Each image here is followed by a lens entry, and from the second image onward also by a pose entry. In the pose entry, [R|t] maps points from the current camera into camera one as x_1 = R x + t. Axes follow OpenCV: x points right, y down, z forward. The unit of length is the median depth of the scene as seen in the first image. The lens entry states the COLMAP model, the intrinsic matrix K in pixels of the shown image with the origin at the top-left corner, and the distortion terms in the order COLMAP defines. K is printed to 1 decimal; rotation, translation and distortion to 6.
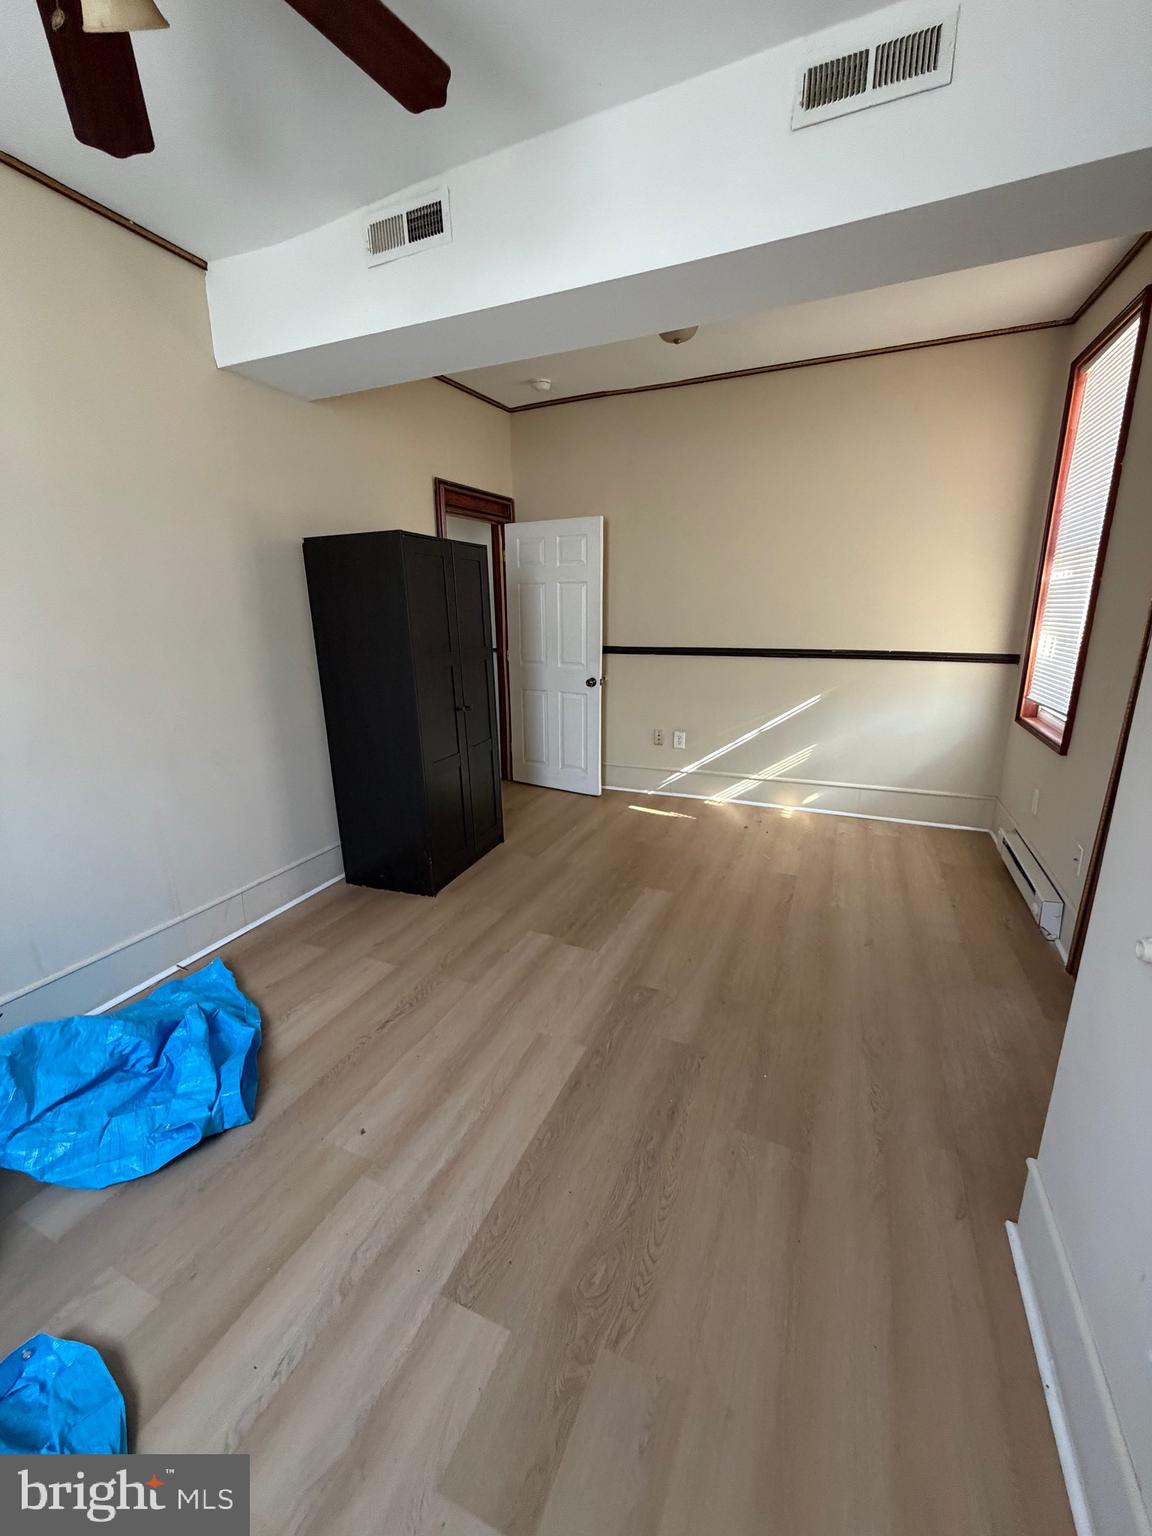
lens RADIAL K [[615.9, 0, 576.7], [0, 615.9, 764.6], [0, 0, 1]] dist [-0.001778, -0.000116]
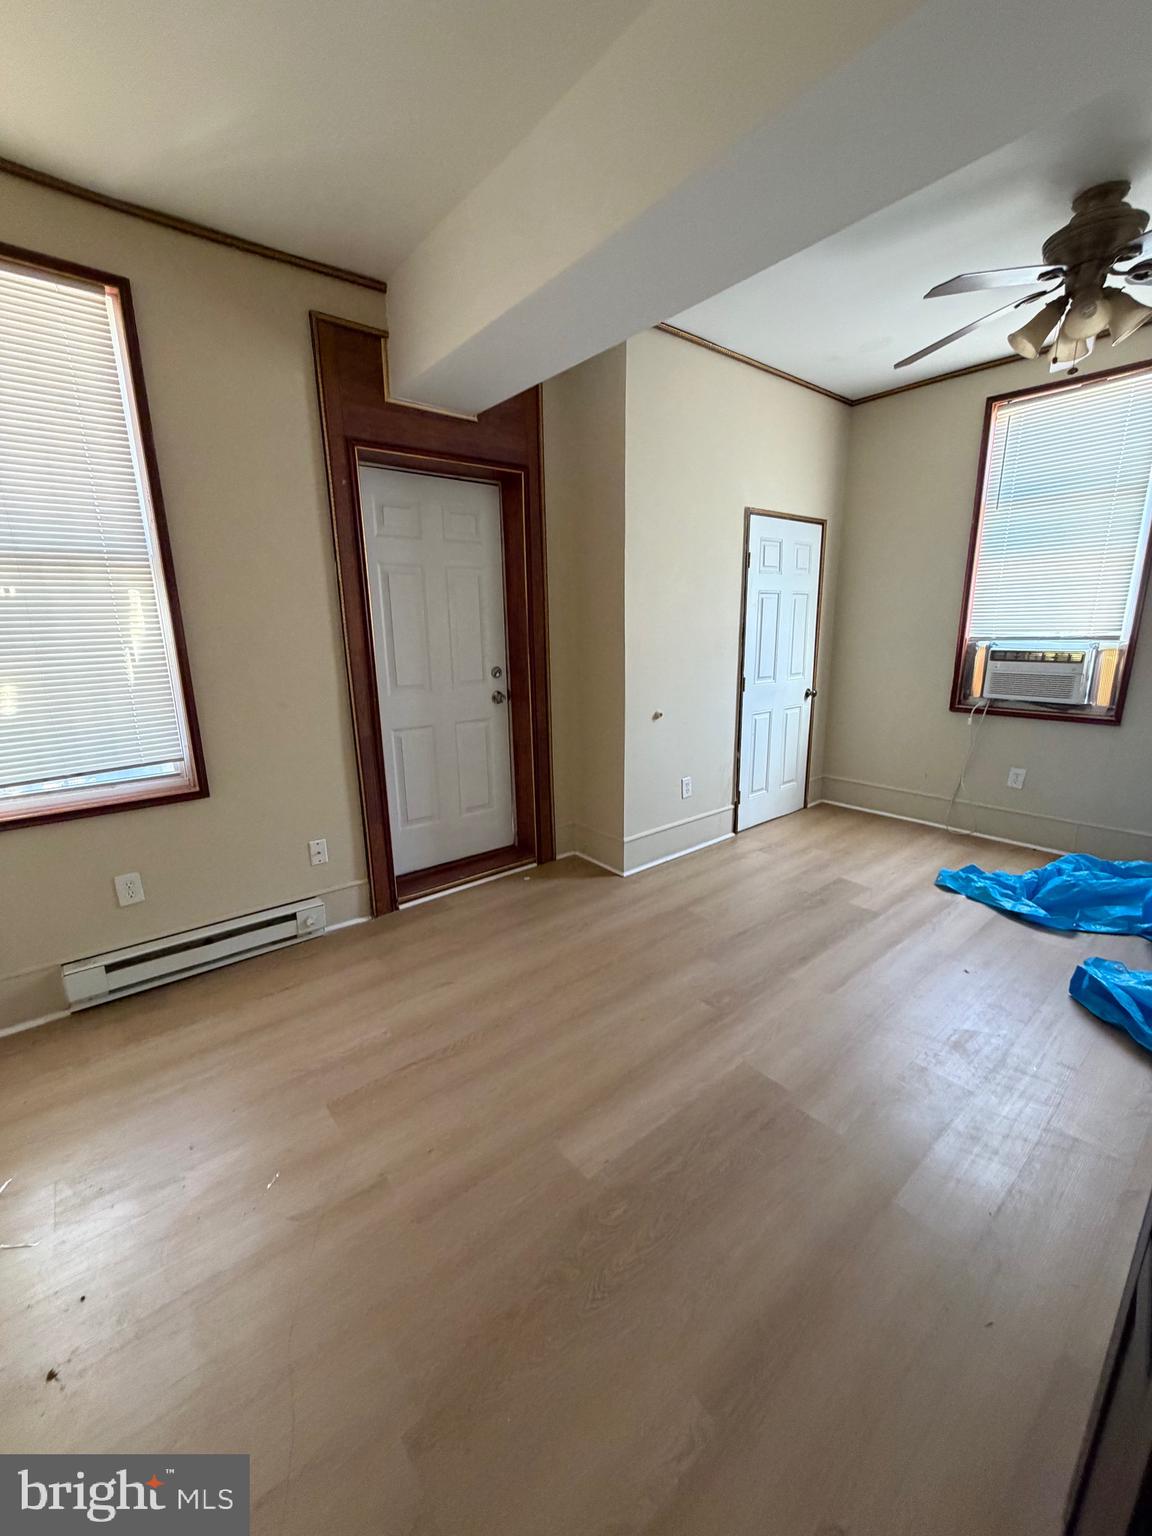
lens RADIAL K [[615.9, 0, 580.7], [0, 615.9, 773.0], [0, 0, 1]] dist [-0.001778, -0.000116]
pose [[-0.896788, -0.072712, 0.436446, -0.089897], [0.140905, 0.888117, 0.437486, -0.372846], [-0.419426, 0.453830, -0.786207, 1.509730]]
